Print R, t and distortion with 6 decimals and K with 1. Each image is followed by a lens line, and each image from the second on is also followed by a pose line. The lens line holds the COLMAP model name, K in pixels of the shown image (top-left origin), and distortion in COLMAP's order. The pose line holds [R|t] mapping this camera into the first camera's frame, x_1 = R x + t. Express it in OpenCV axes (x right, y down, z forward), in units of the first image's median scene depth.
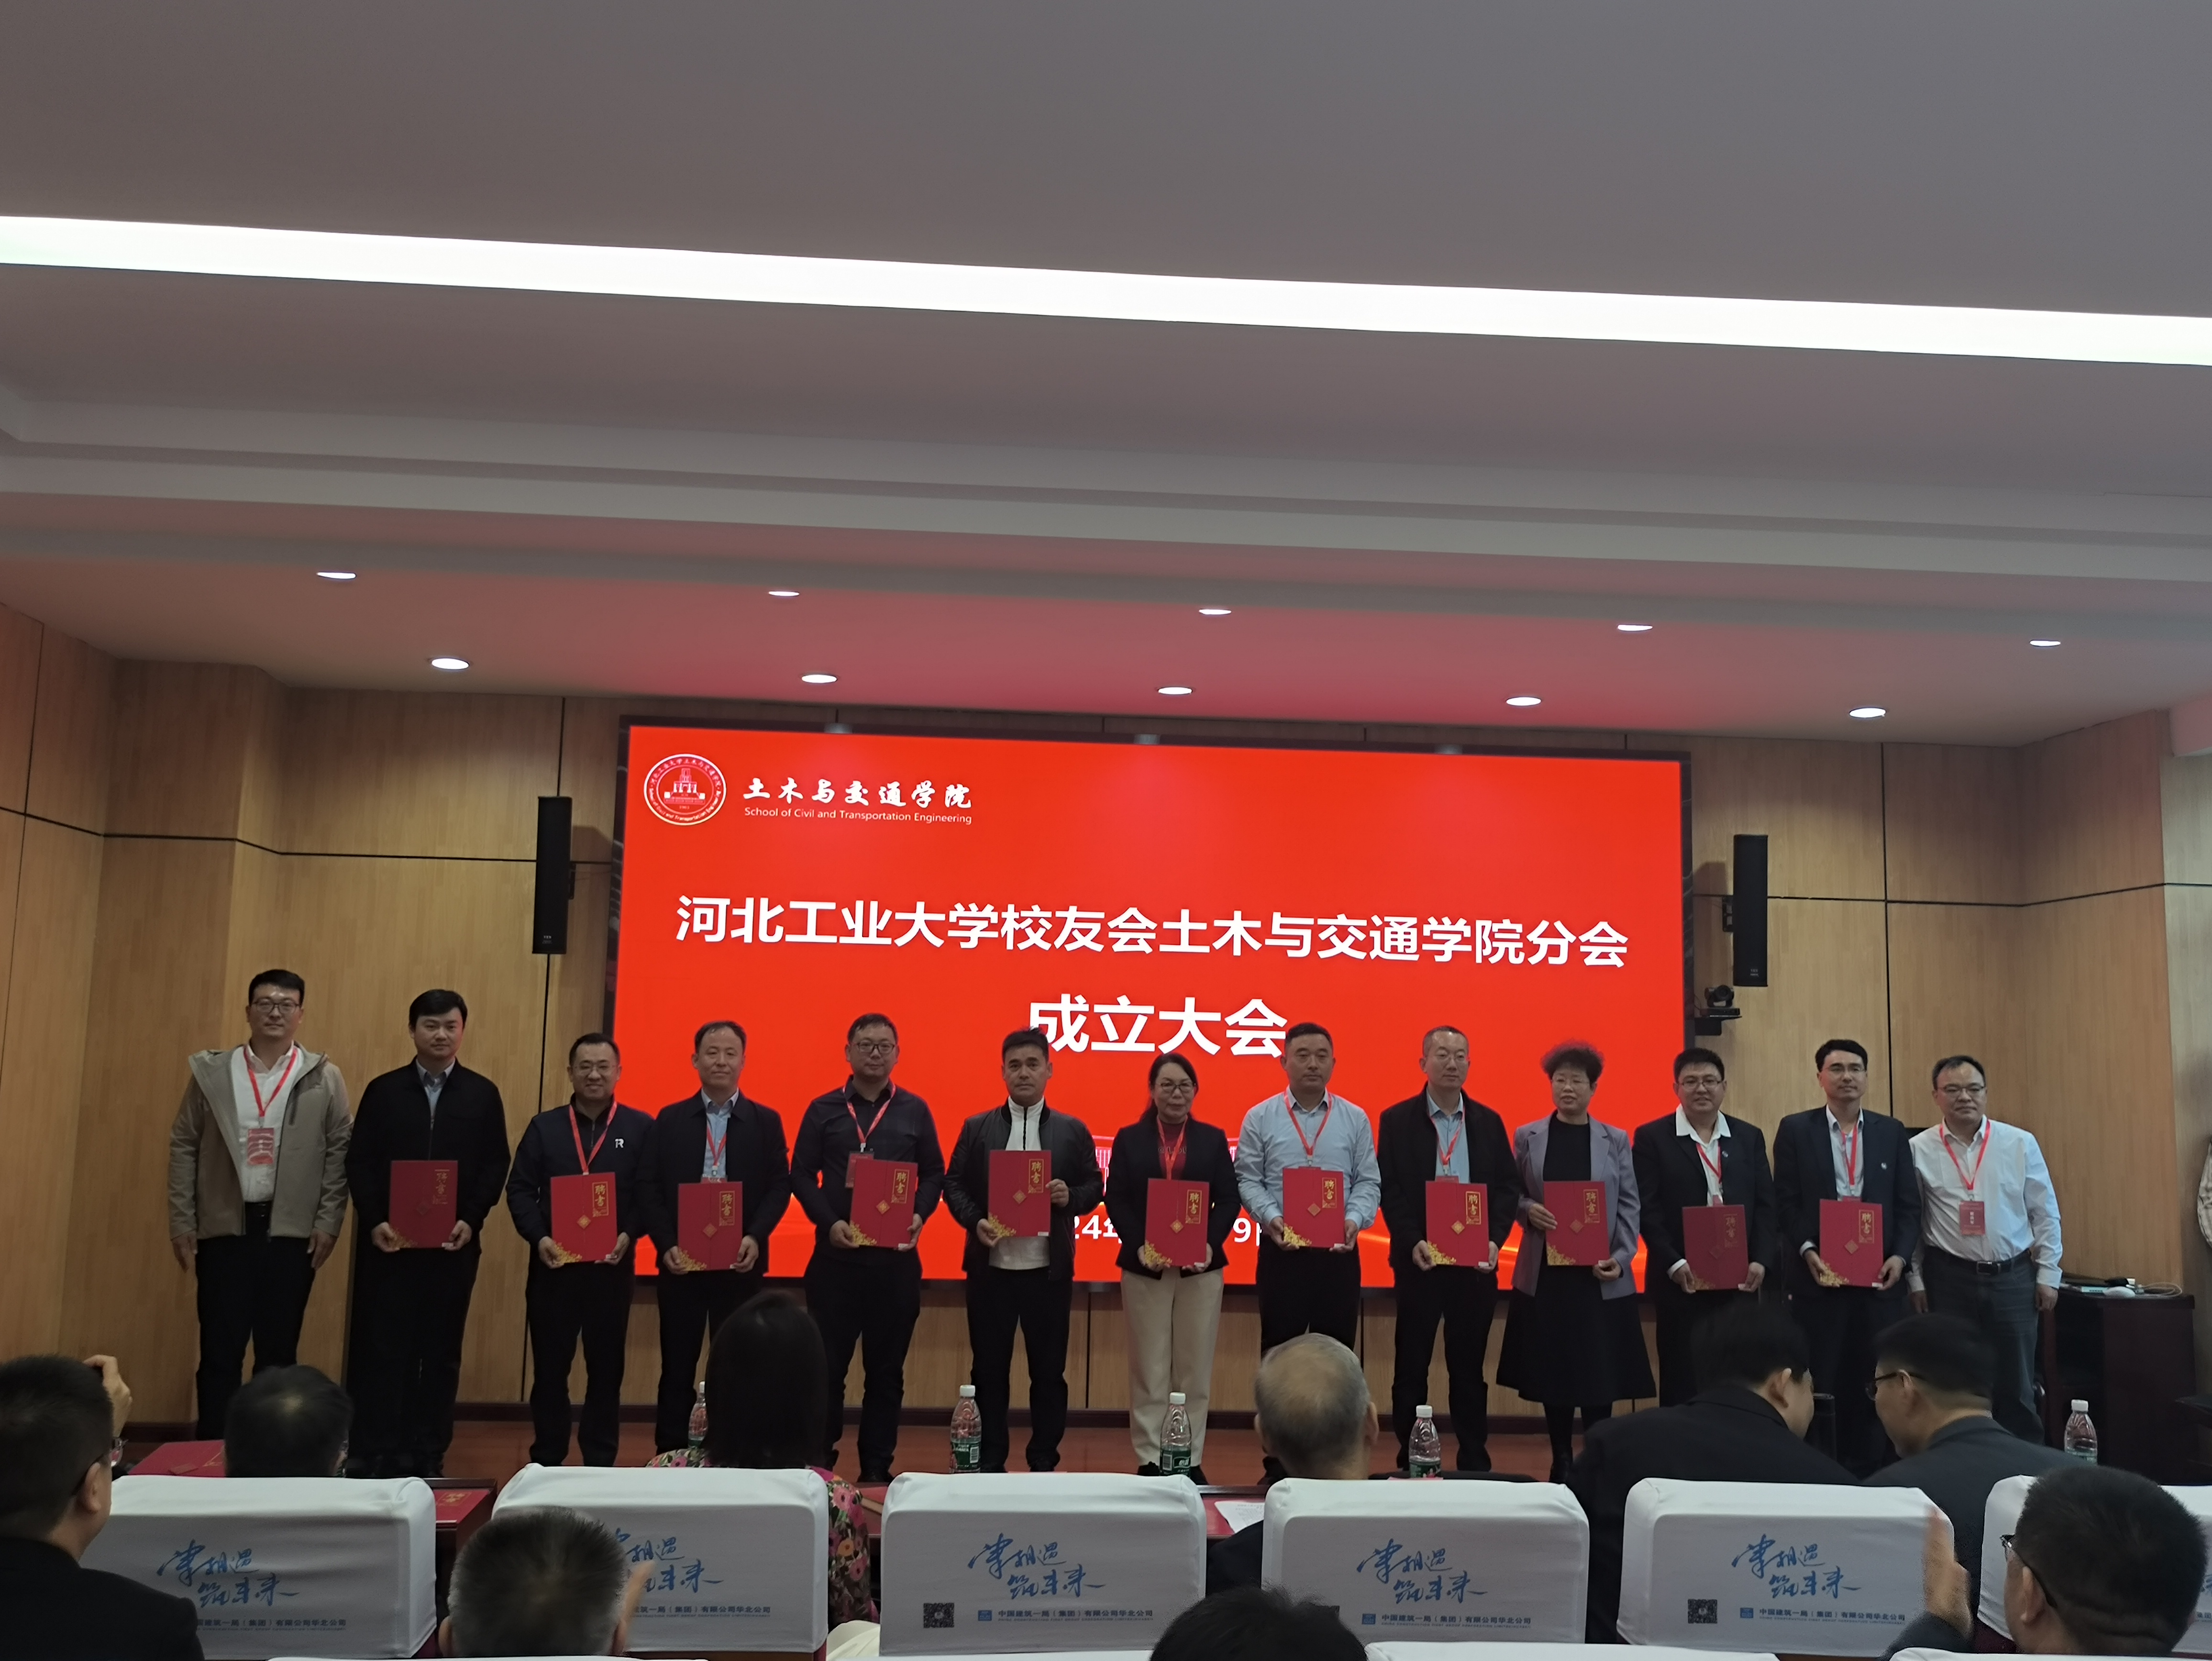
lens RADIAL K [[1991.6, 0, 1108.6], [0, 1991.6, 827.2], [0, 0, 1]] dist [0.047623, -0.070032]
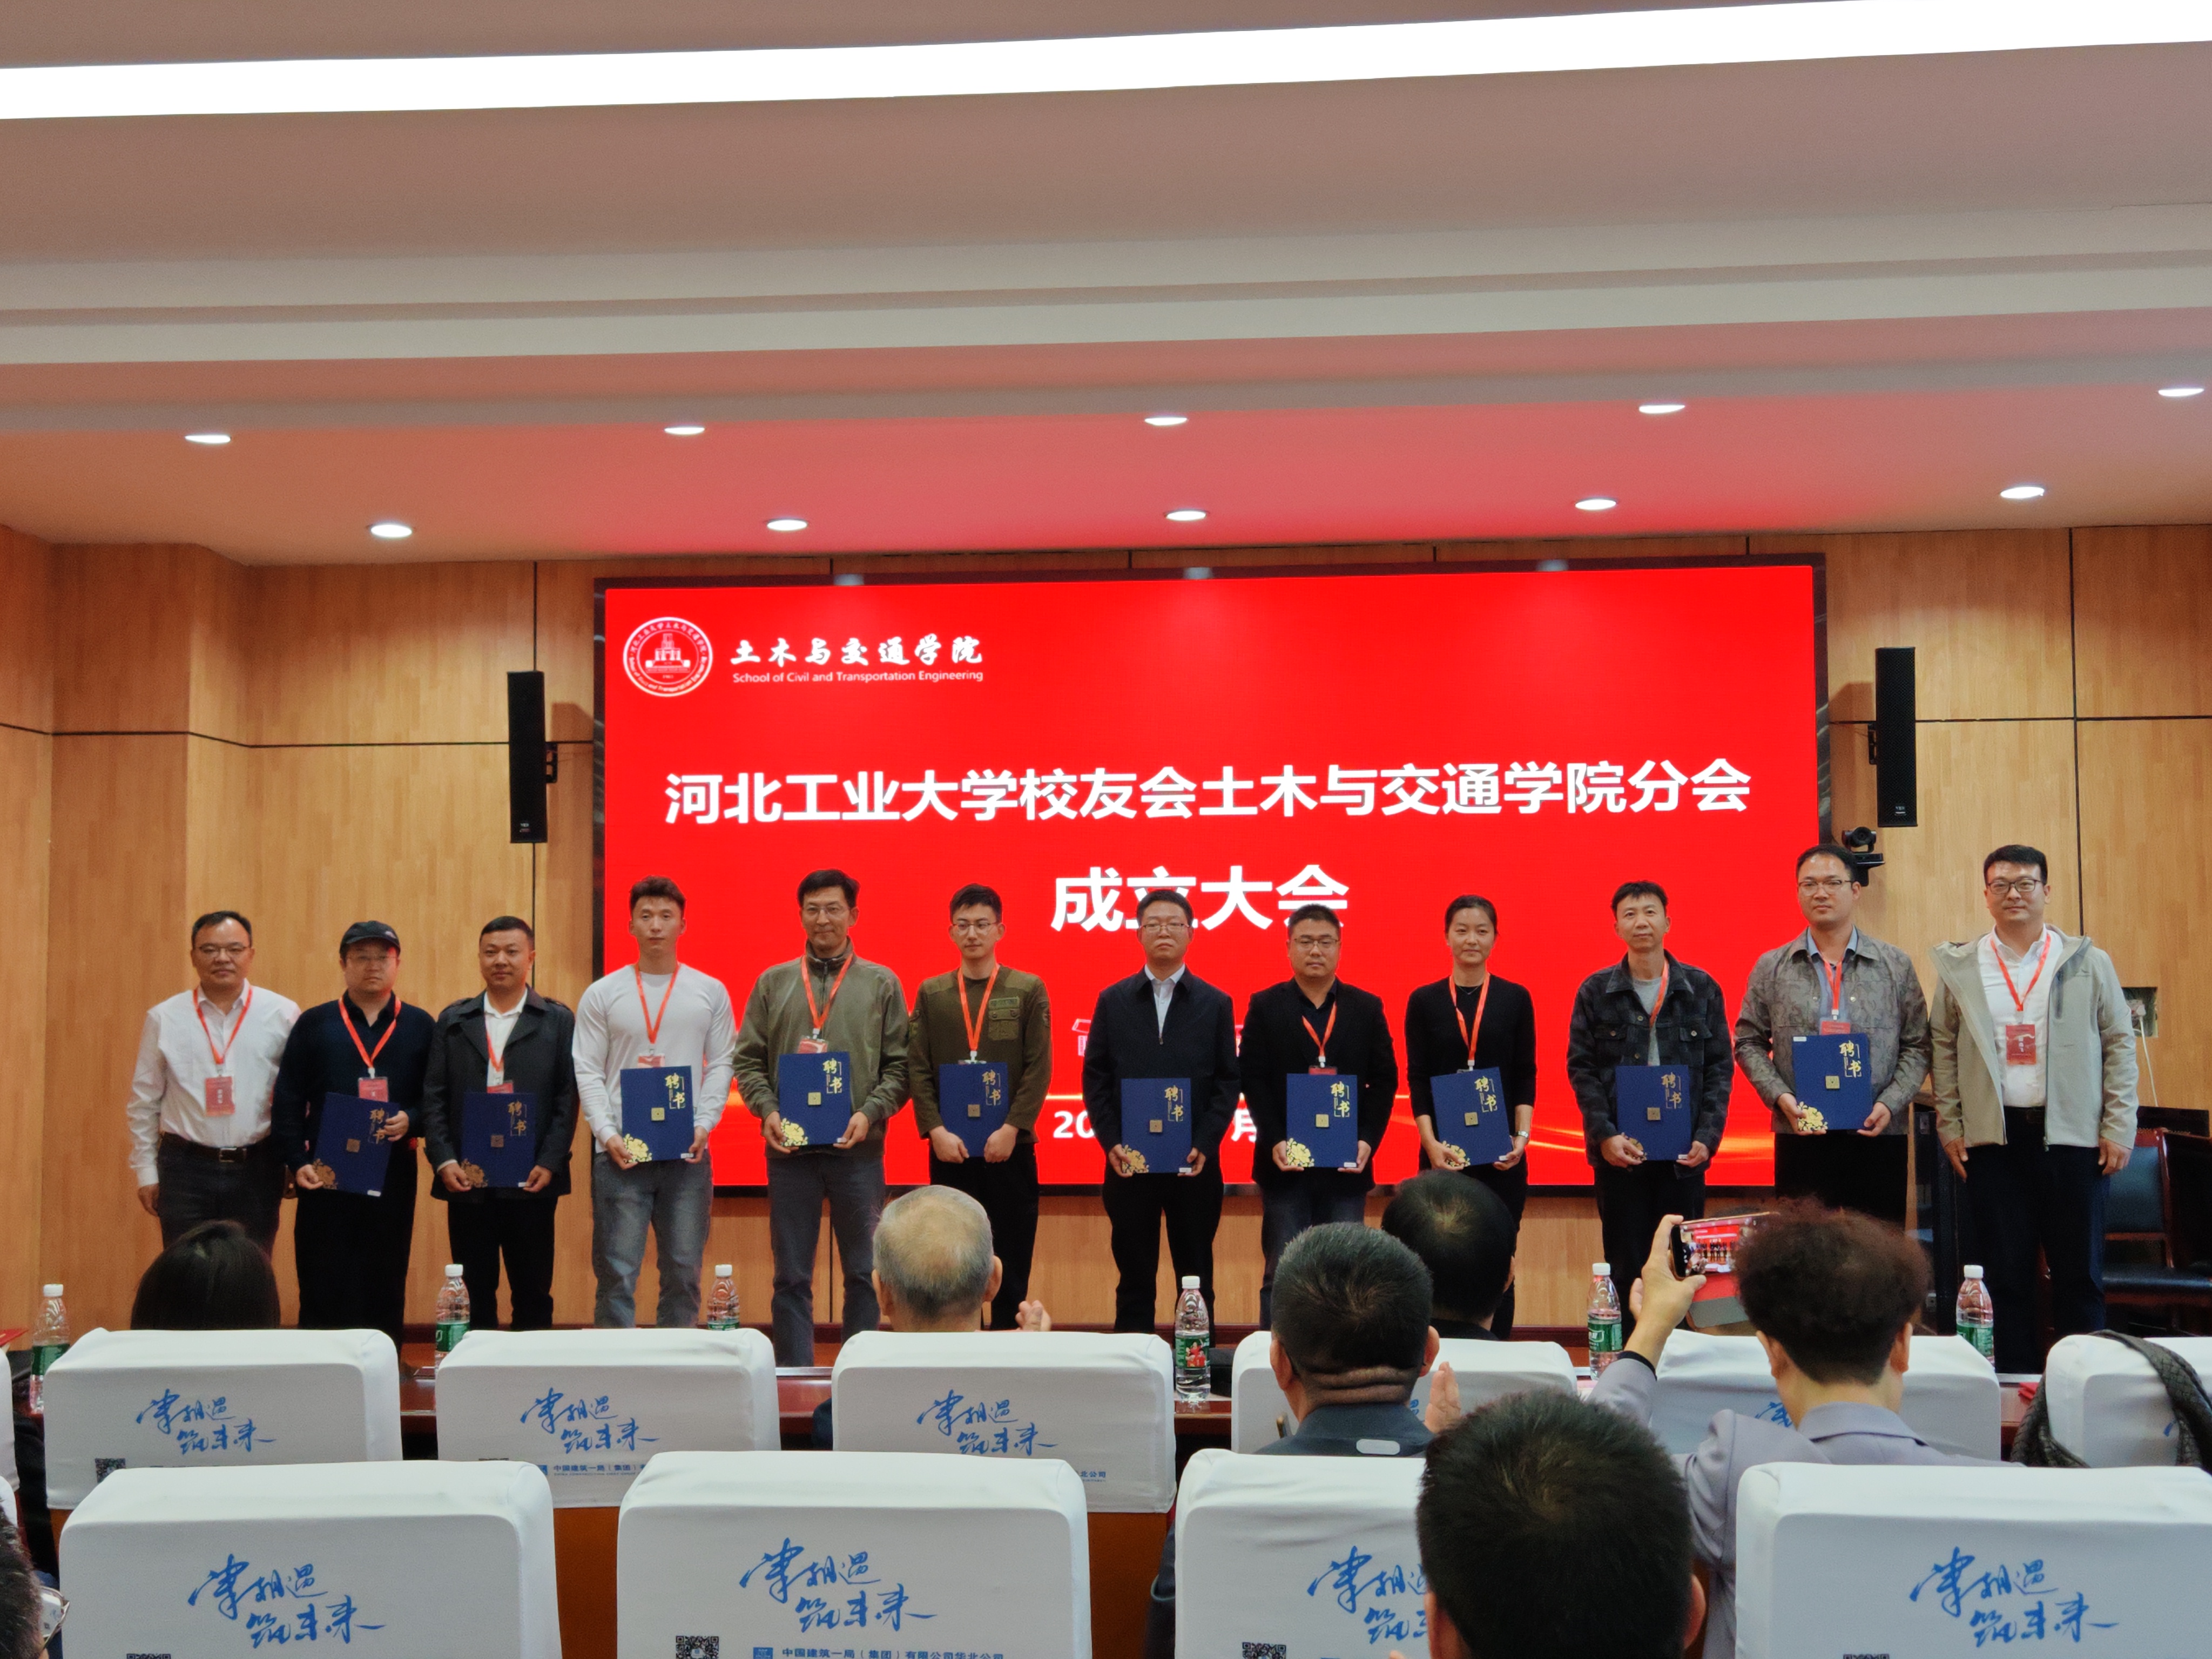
lens RADIAL K [[2339.2, 0, 1188.6], [0, 2339.2, 863.6], [0, 0, 1]] dist [0.065791, 0.000000]
pose [[0.989267, -0.037731, -0.141164, 0.166850], [0.047263, 0.996779, 0.064792, 0.016471], [0.138264, -0.070768, 0.987864, -0.025454]]
